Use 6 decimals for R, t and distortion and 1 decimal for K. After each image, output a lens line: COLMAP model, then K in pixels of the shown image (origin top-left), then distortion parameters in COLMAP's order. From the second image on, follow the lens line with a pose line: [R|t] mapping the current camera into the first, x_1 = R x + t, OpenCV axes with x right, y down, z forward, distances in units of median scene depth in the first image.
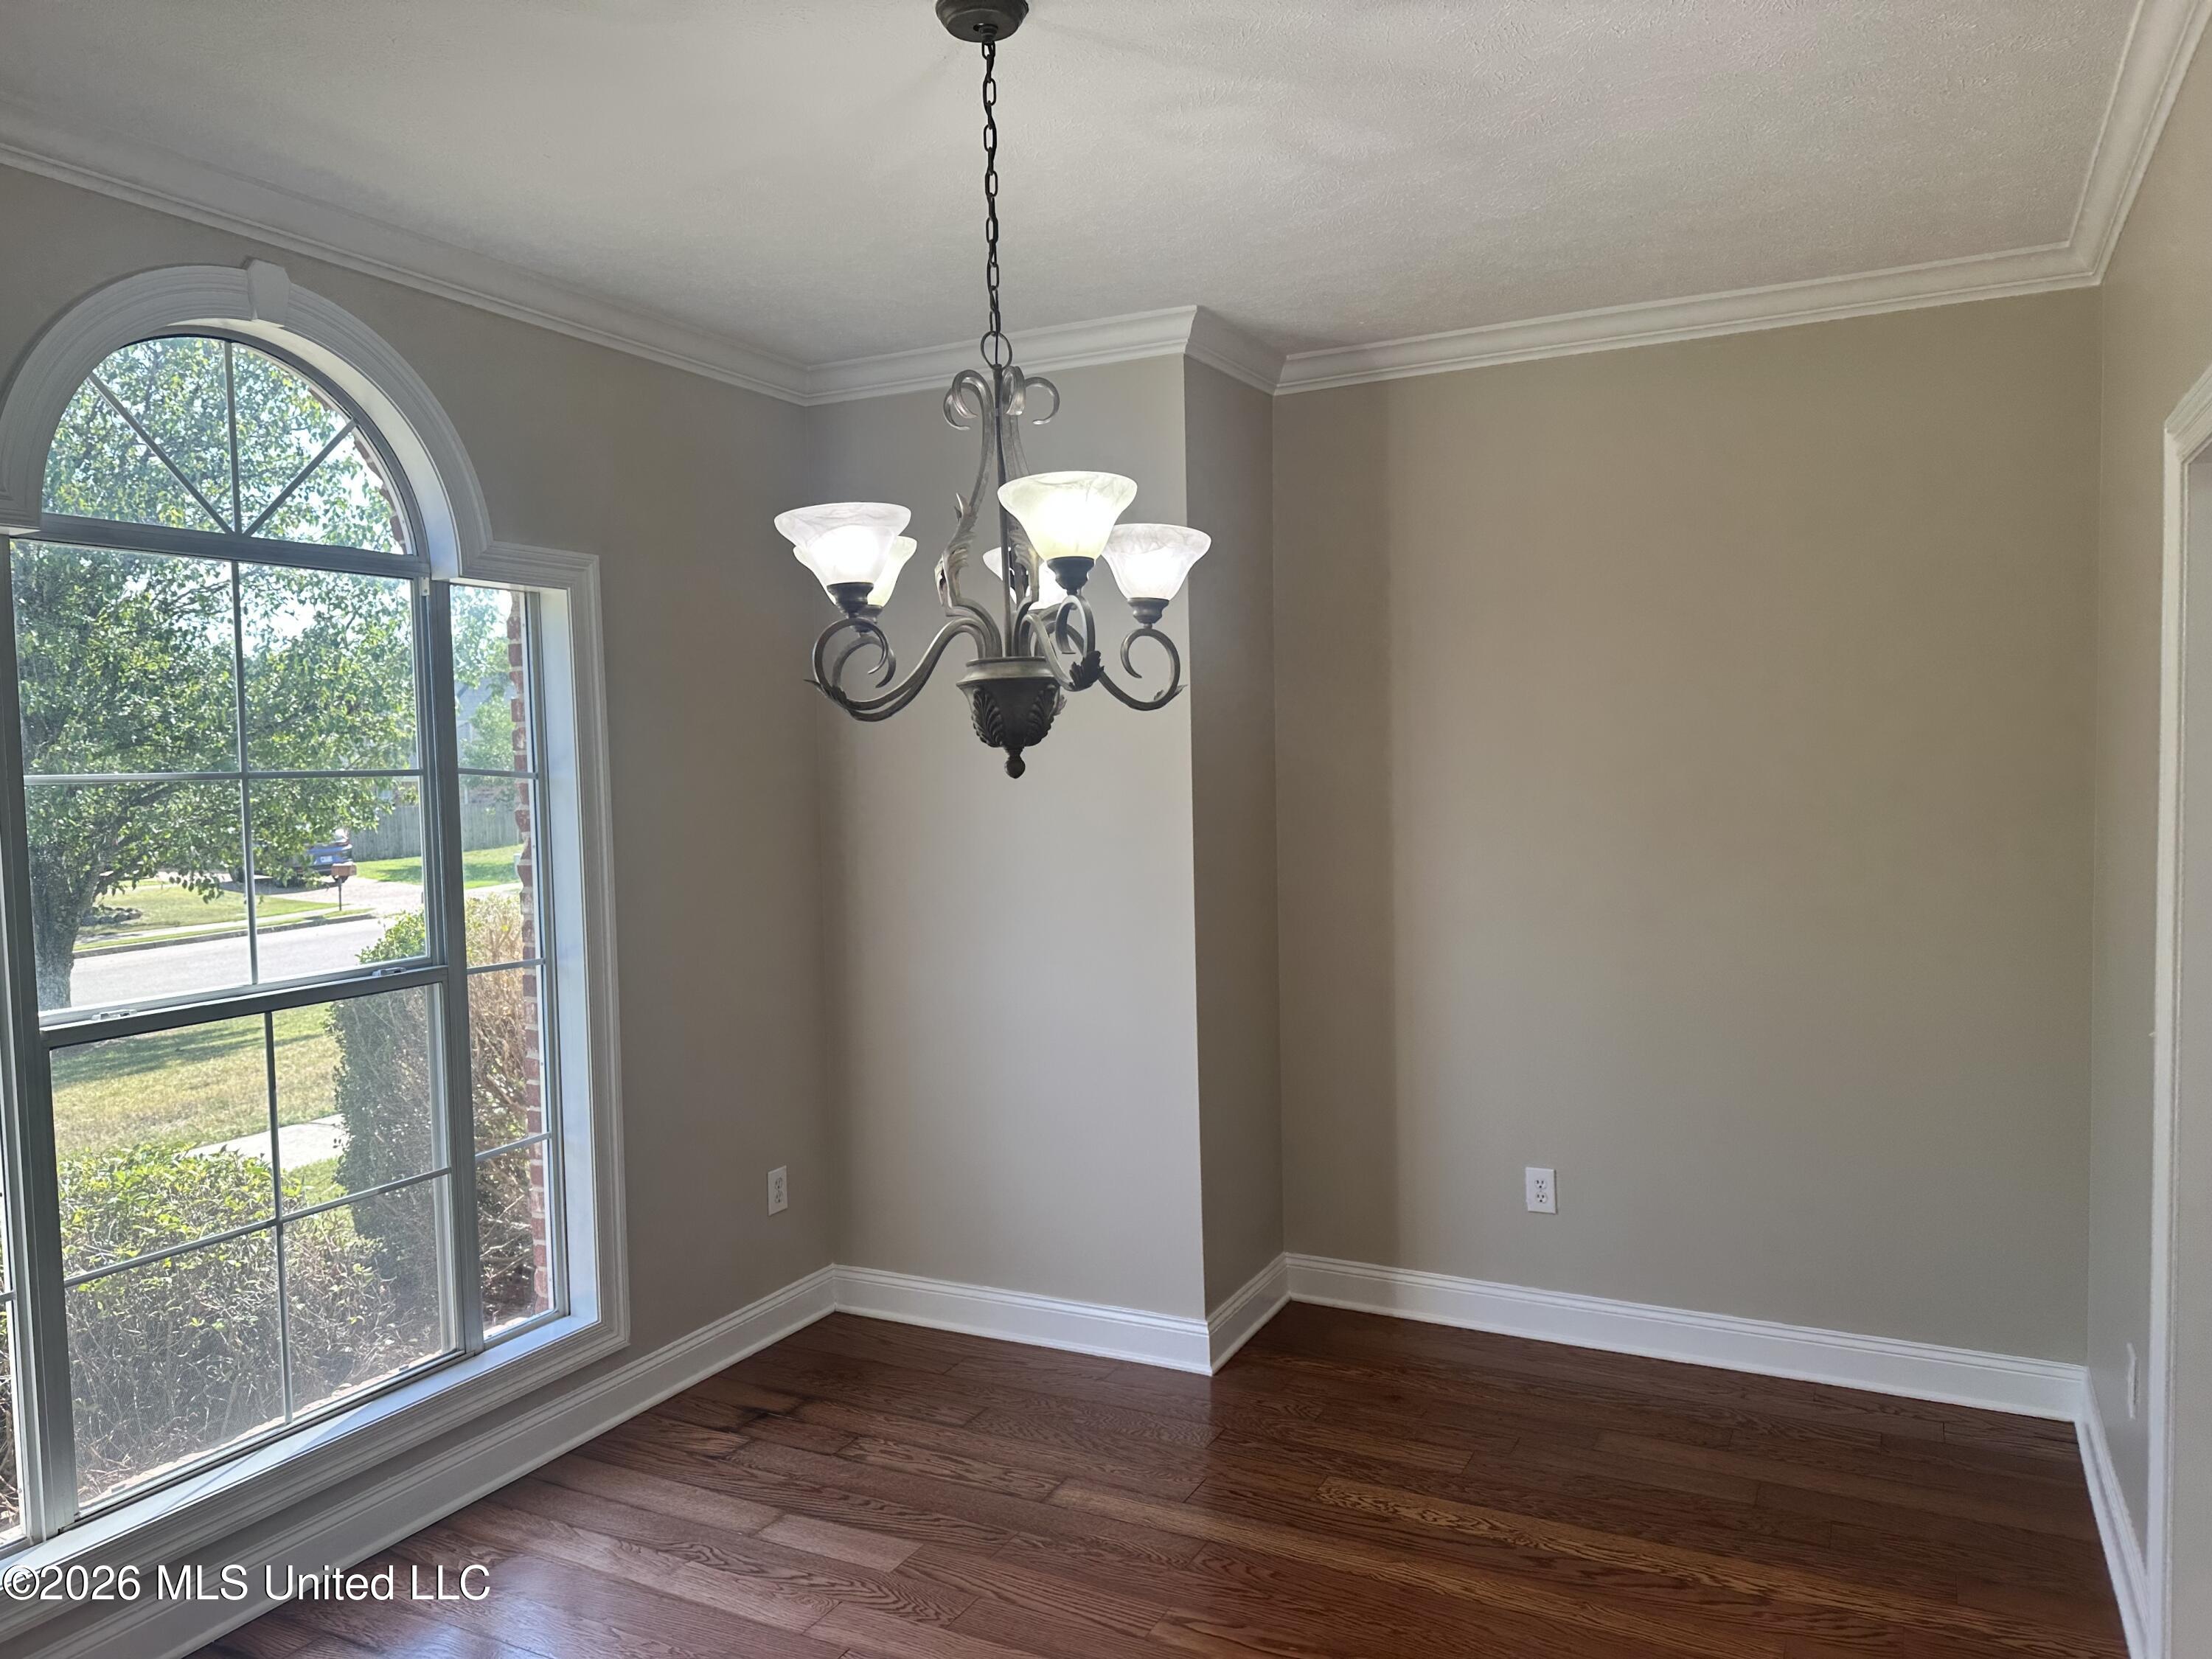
lens RADIAL K [[1528.2, 0, 1106.0], [0, 1528.2, 829.5], [0, 0, 1]] dist [-0.000956, -0.001618]
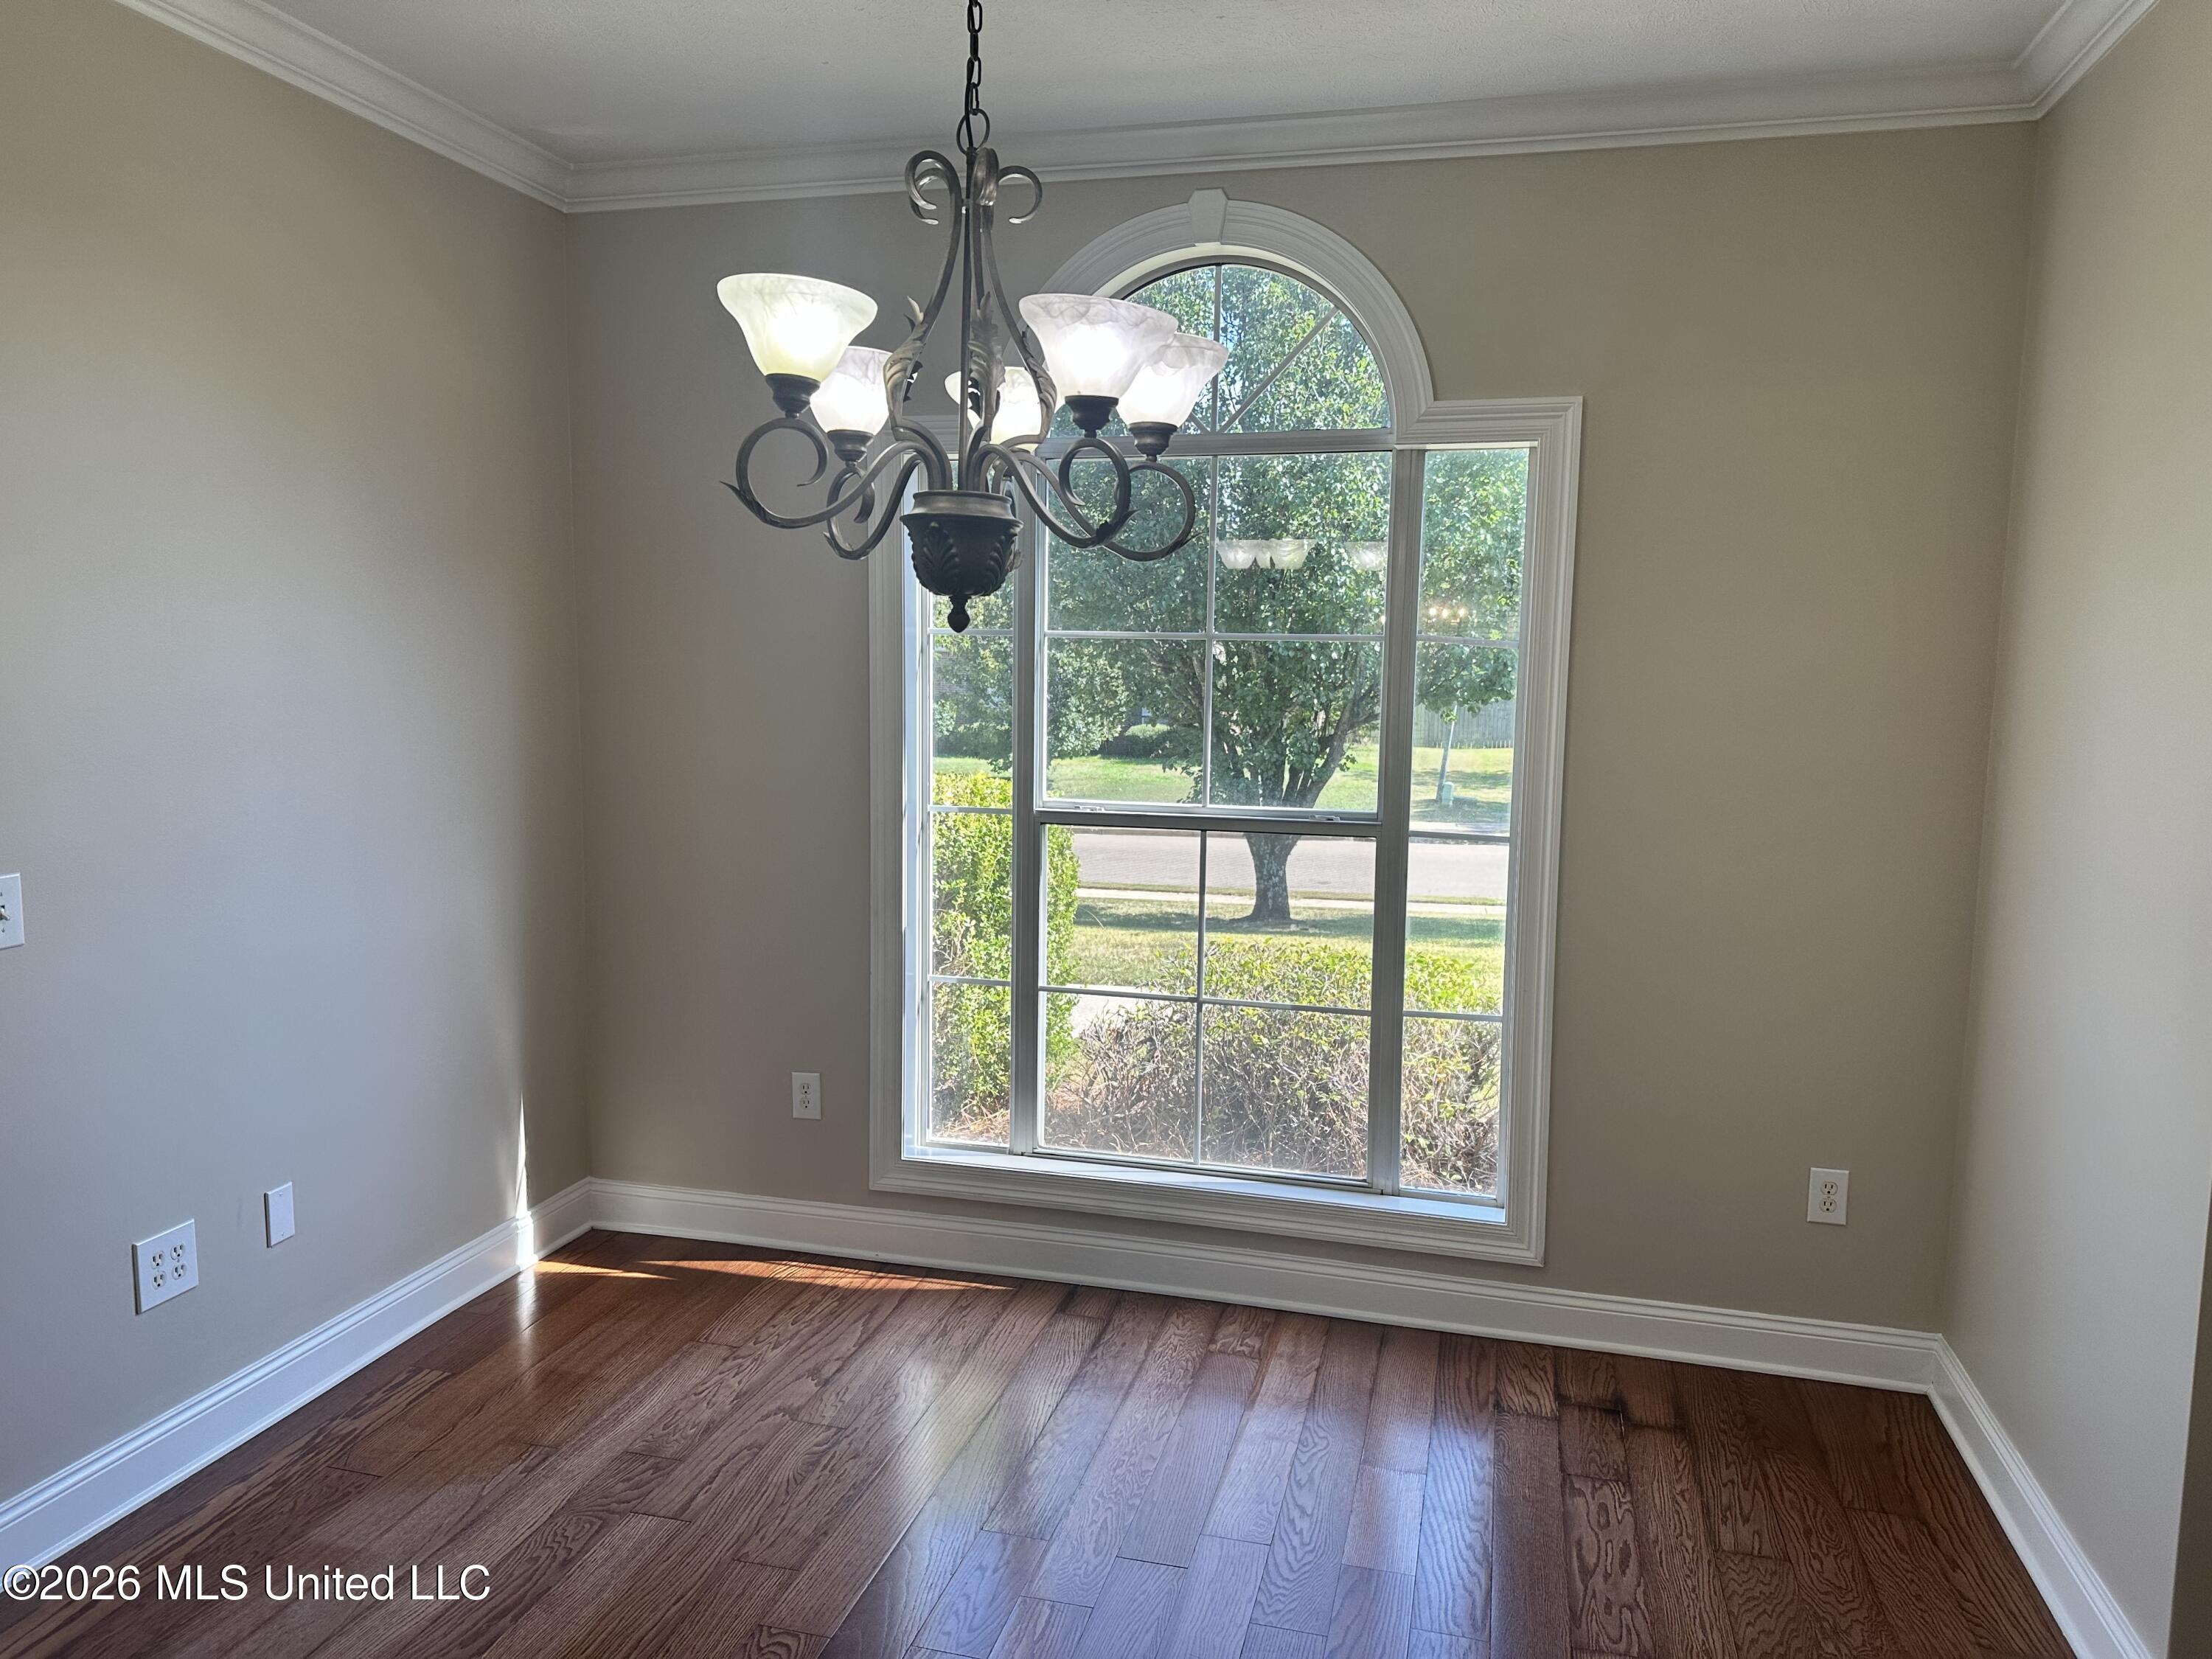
lens RADIAL K [[1528.2, 0, 1106.0], [0, 1528.2, 829.5], [0, 0, 1]] dist [-0.000956, -0.001618]
pose [[0.210736, 0.138661, -0.967659, 0.622529], [-0.069866, 0.989494, 0.126575, -0.028836], [0.975043, 0.040933, 0.218210, 0.672942]]
